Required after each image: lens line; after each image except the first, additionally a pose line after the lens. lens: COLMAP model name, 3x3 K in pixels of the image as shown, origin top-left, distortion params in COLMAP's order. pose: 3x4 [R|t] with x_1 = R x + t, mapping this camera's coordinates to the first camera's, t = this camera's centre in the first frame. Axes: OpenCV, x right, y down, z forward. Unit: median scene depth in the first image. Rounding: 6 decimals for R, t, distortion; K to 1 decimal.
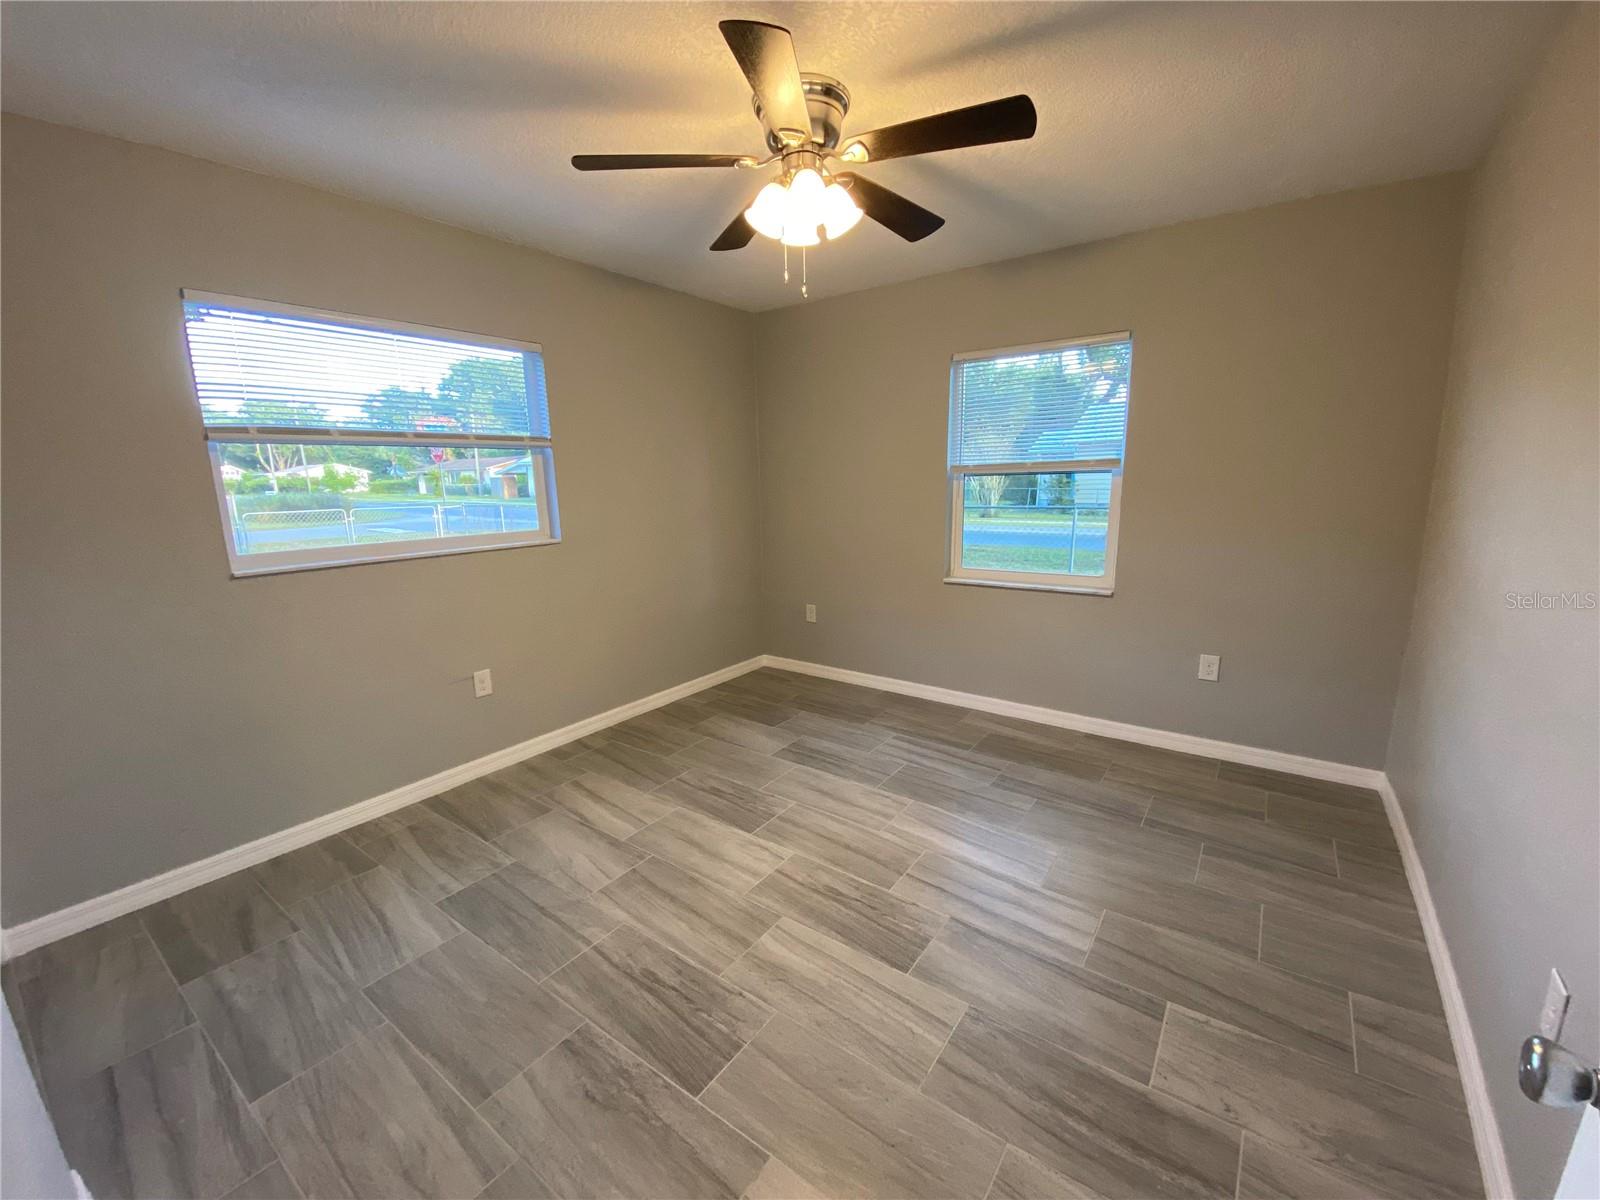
lens RADIAL K [[654.0, 0, 798.3], [0, 654.0, 603.4], [0, 0, 1]] dist [0.043576, -0.039337]
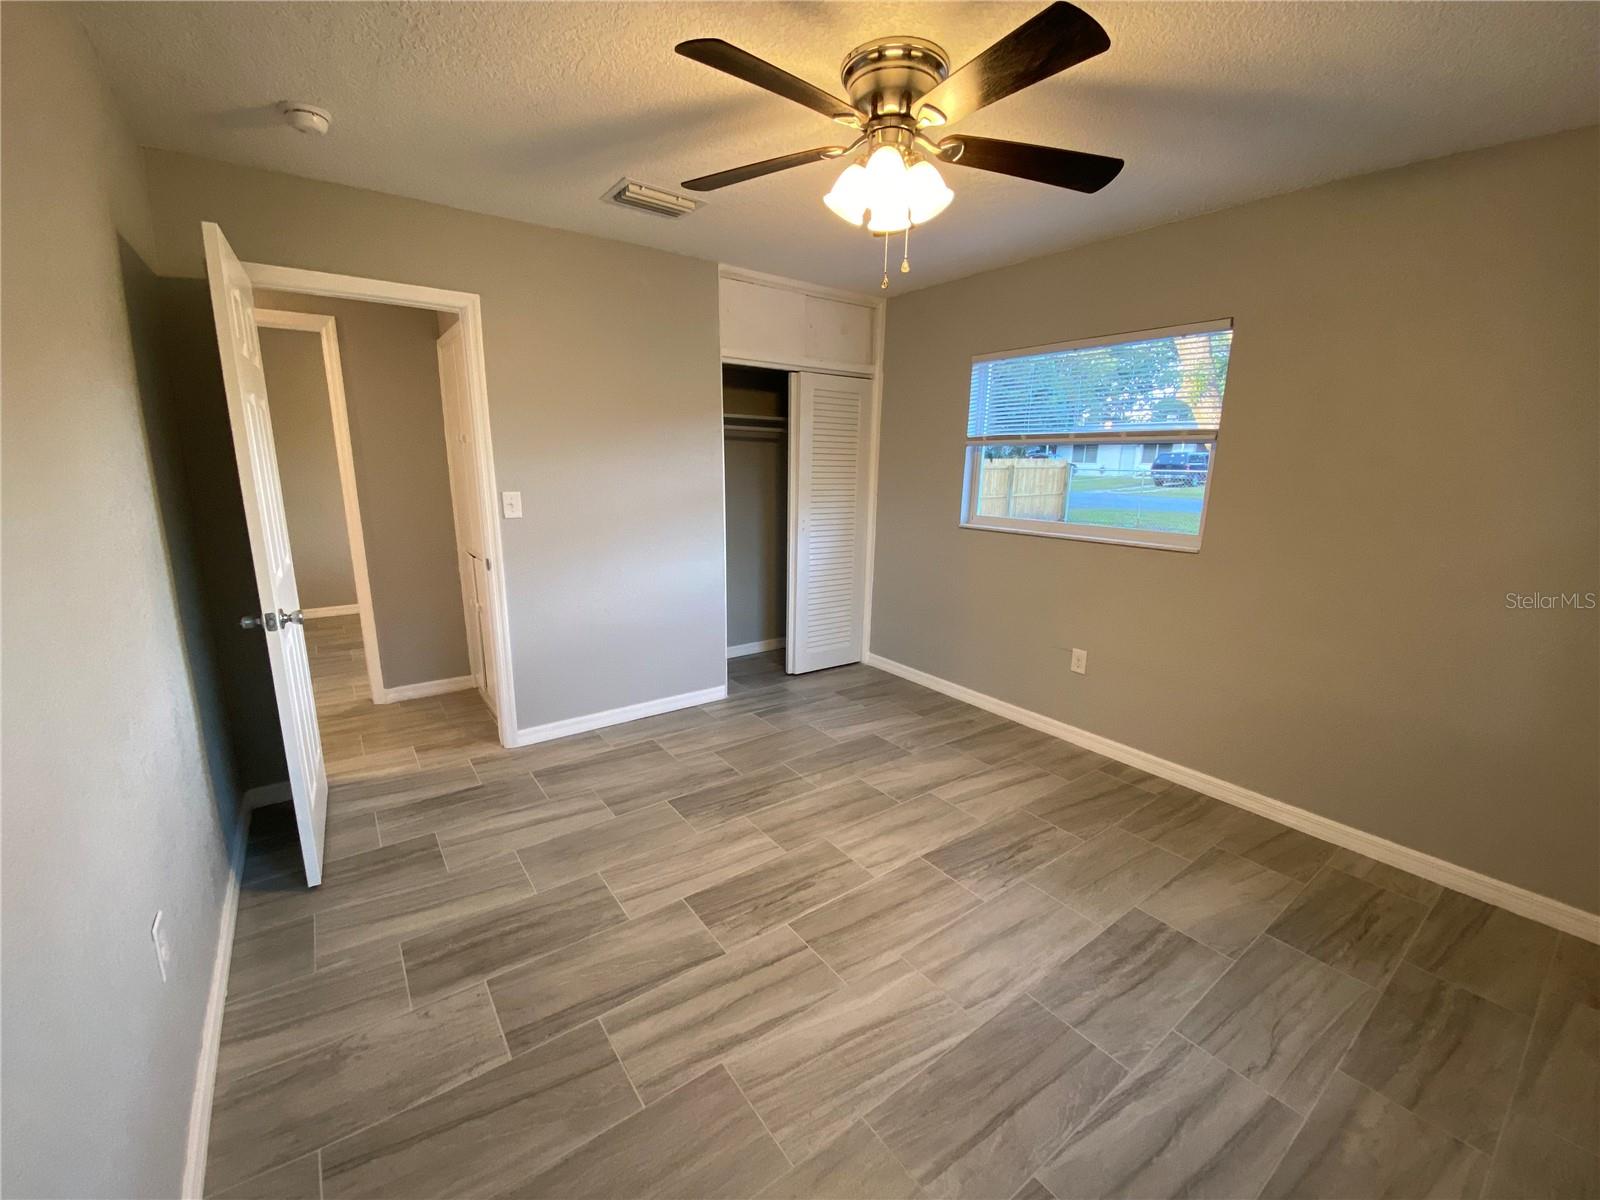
lens RADIAL K [[654.0, 0, 798.3], [0, 654.0, 603.4], [0, 0, 1]] dist [0.043576, -0.039337]
pose [[-0.318043, 0.220544, -0.922068, 0.689138], [-0.190386, 0.937899, 0.289999, -0.207244], [0.928763, 0.267781, -0.256304, 0.865658]]
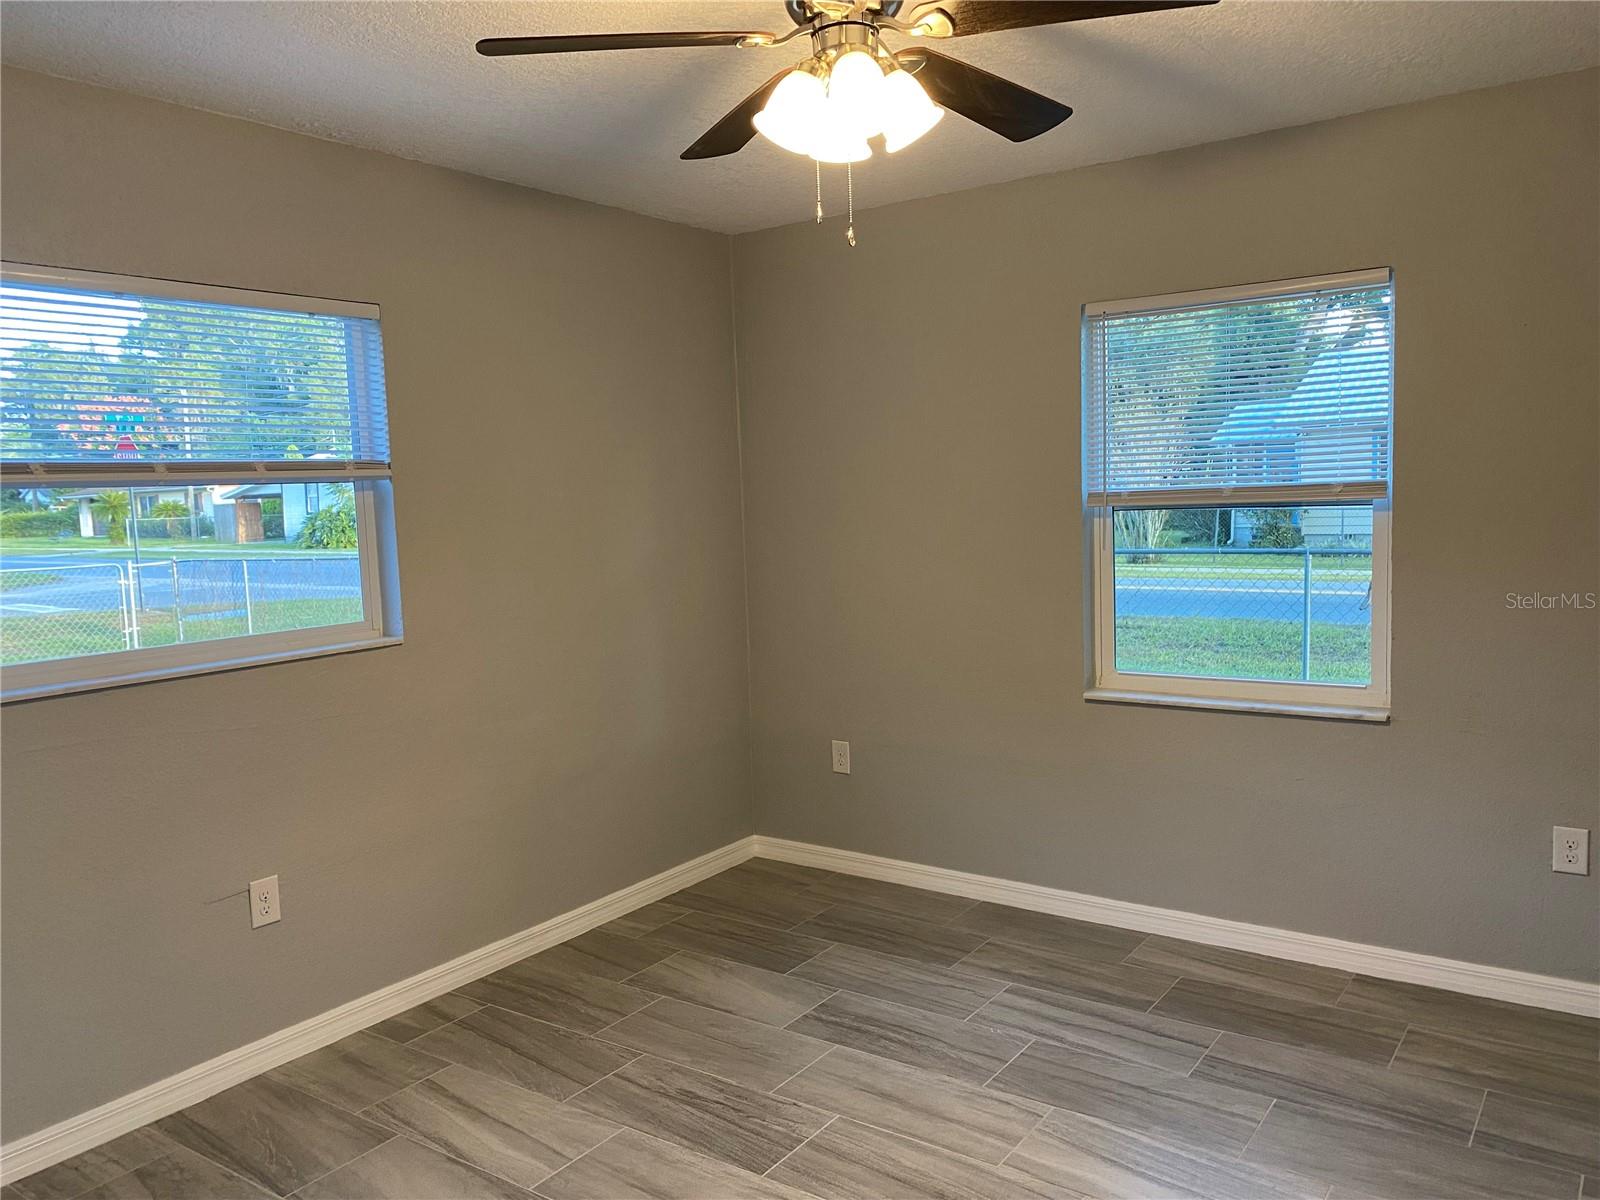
lens RADIAL K [[1242.3, 0, 789.6], [0, 1242.3, 607.2], [0, 0, 1]] dist [-0.000204, 0.005240]
pose [[0.999852, -0.017147, 0.001499, -0.036787], [0.017212, 0.995032, -0.098054, -0.016092], [0.000190, 0.098065, 0.995180, -0.066842]]
